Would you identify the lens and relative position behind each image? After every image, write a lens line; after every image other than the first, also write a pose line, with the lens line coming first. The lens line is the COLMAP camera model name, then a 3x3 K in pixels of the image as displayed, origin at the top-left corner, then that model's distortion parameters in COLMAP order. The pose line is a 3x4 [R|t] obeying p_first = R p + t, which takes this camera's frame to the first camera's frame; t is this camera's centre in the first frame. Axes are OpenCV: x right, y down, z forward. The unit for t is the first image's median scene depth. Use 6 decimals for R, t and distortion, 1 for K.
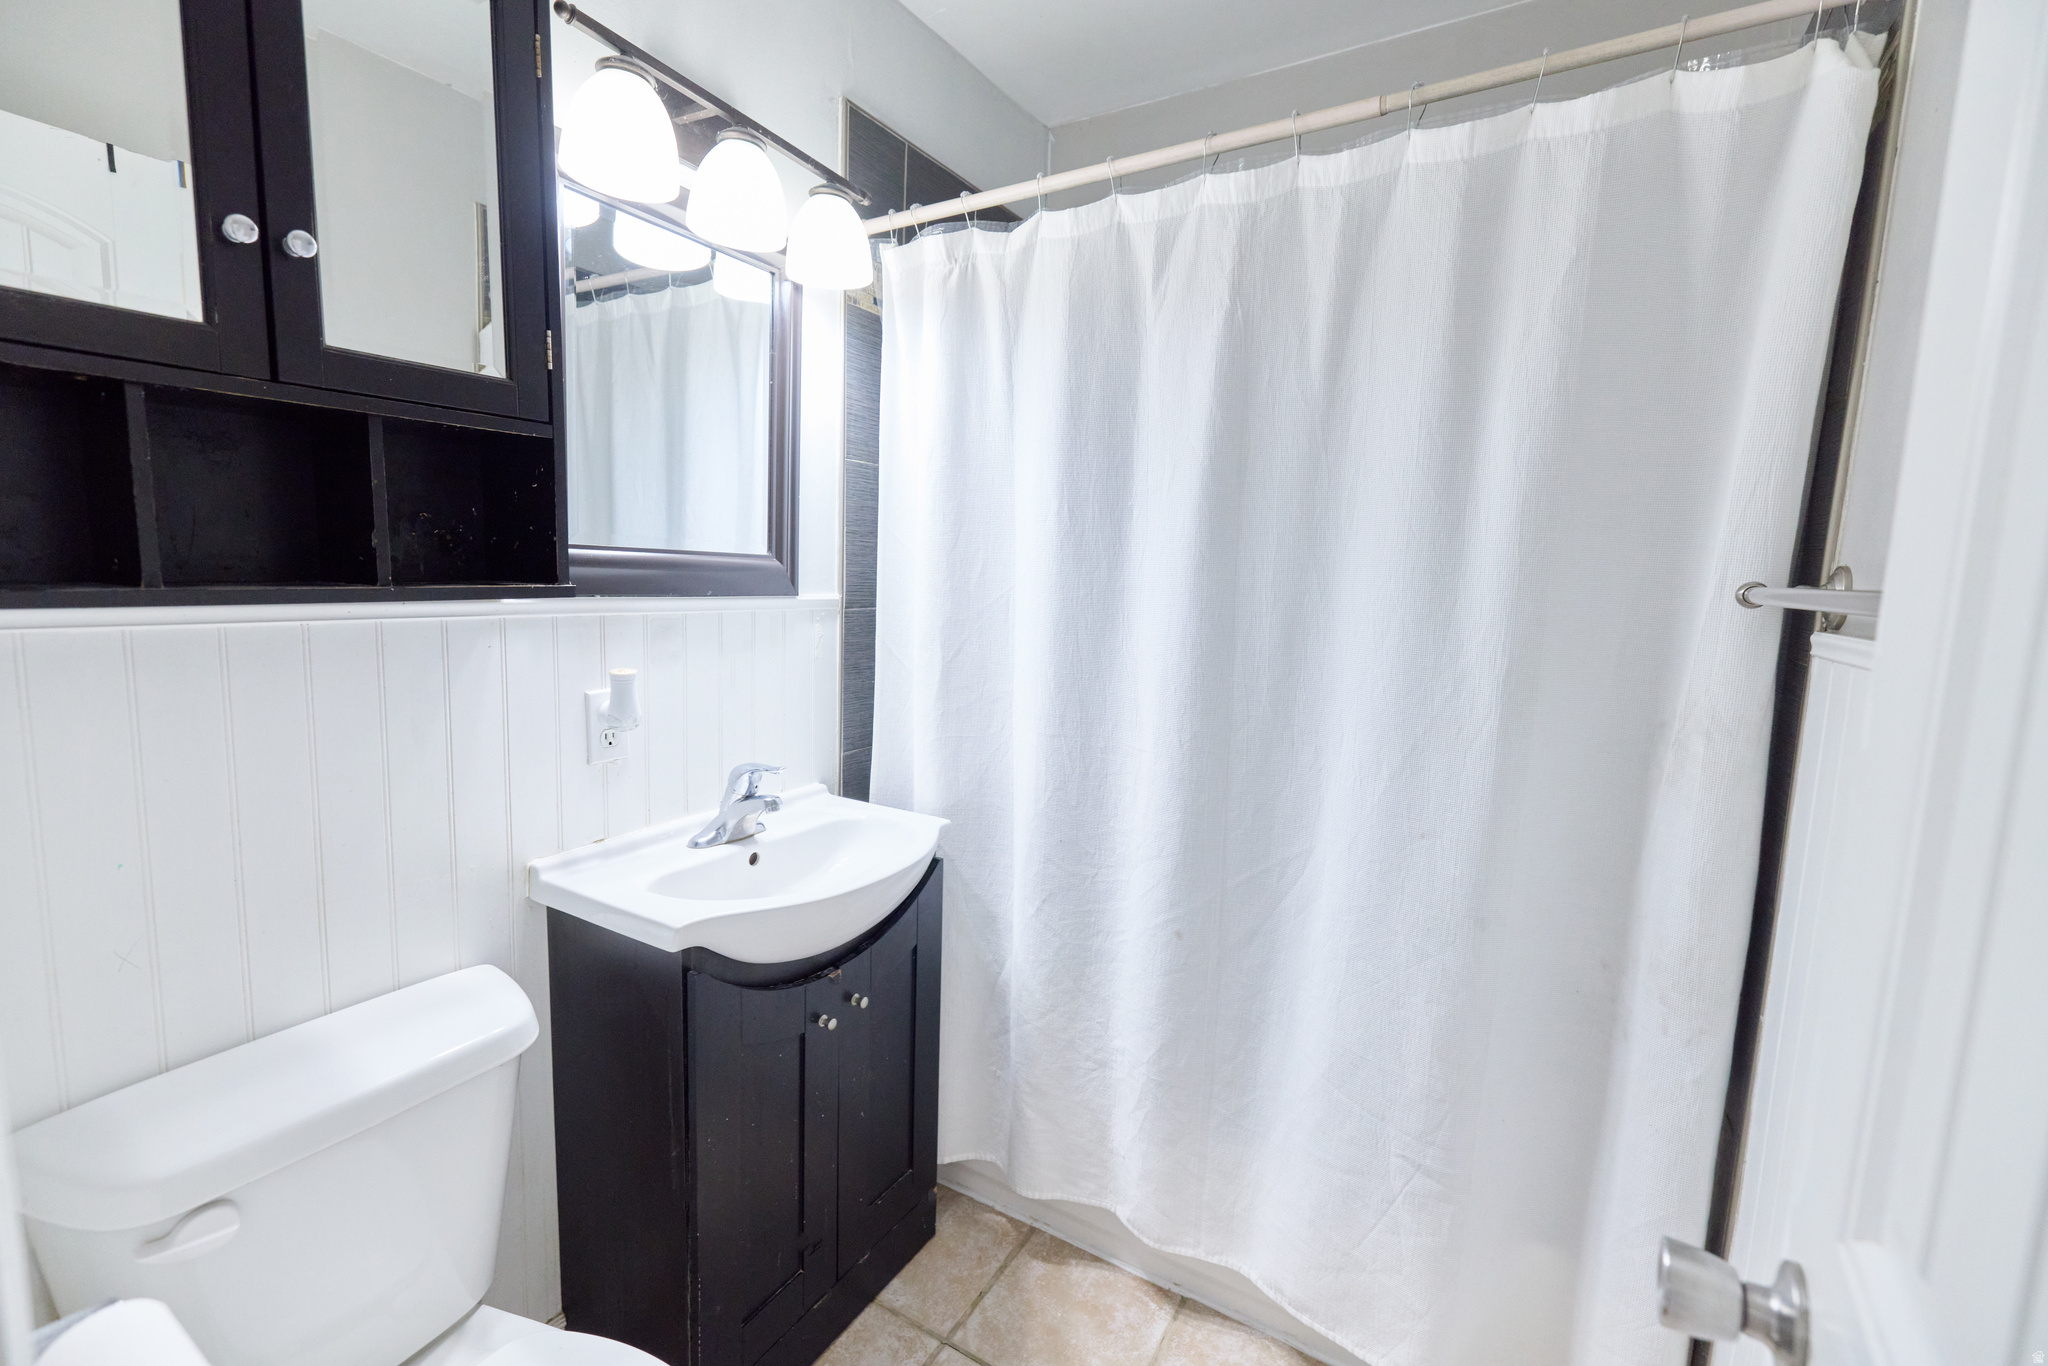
lens RADIAL K [[883.9, 0, 1014.7], [0, 883.9, 680.6], [0, 0, 1]] dist [0.002509, -0.000172]
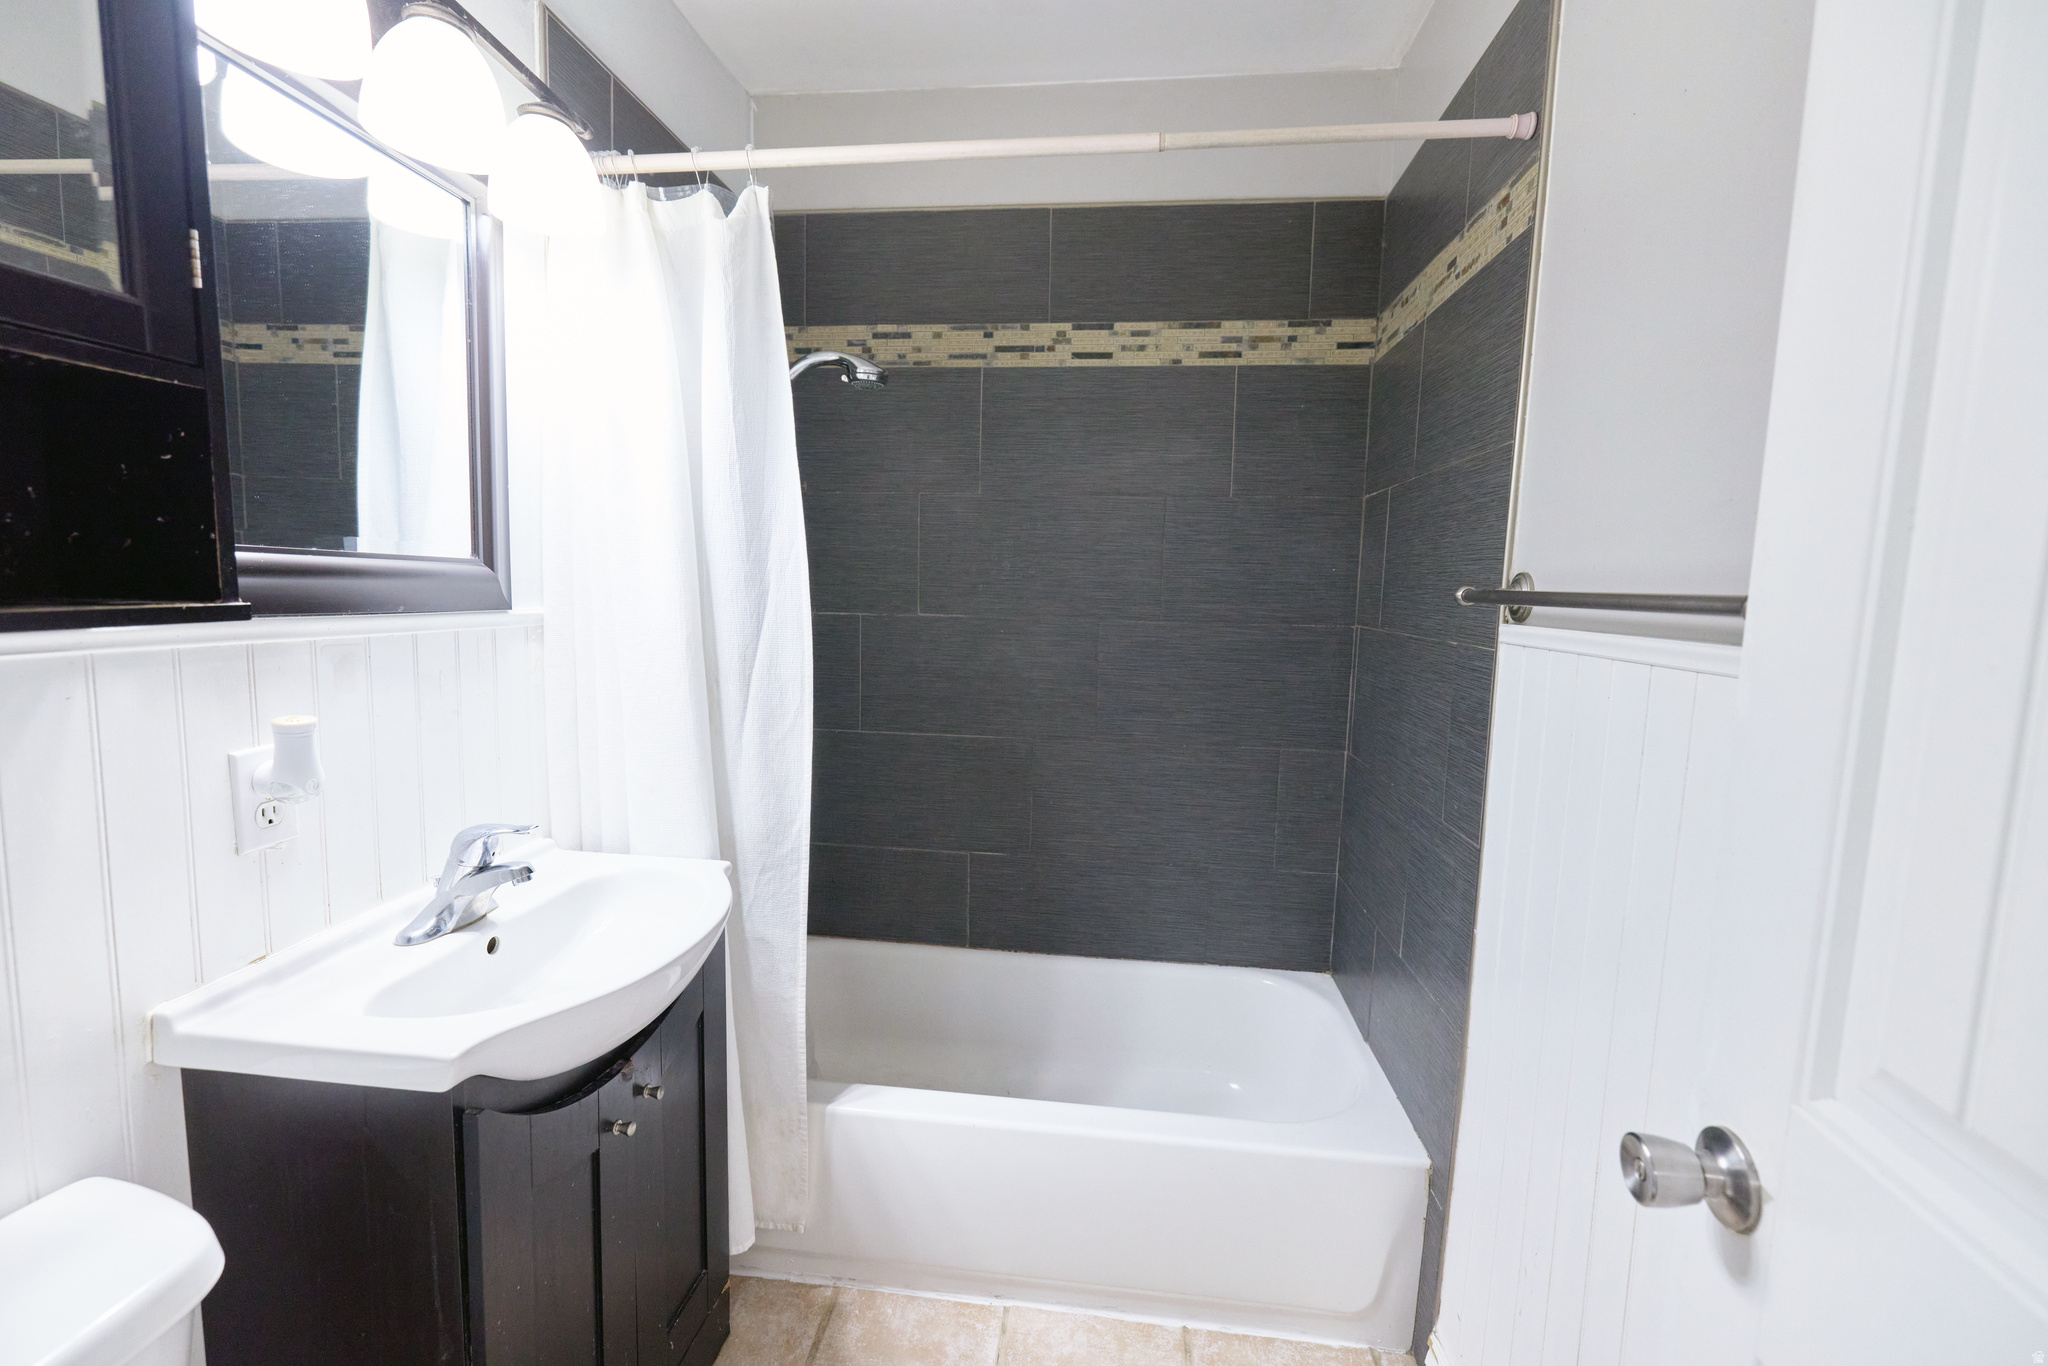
lens RADIAL K [[878.1, 0, 1024.0], [0, 878.1, 683.0], [0, 0, 1]] dist [0.000560, -0.000581]
pose [[0.909776, -0.054378, 0.411522, -0.187230], [0.054959, 0.998434, 0.010431, -0.015038], [-0.411445, 0.013127, 0.911340, 0.097467]]
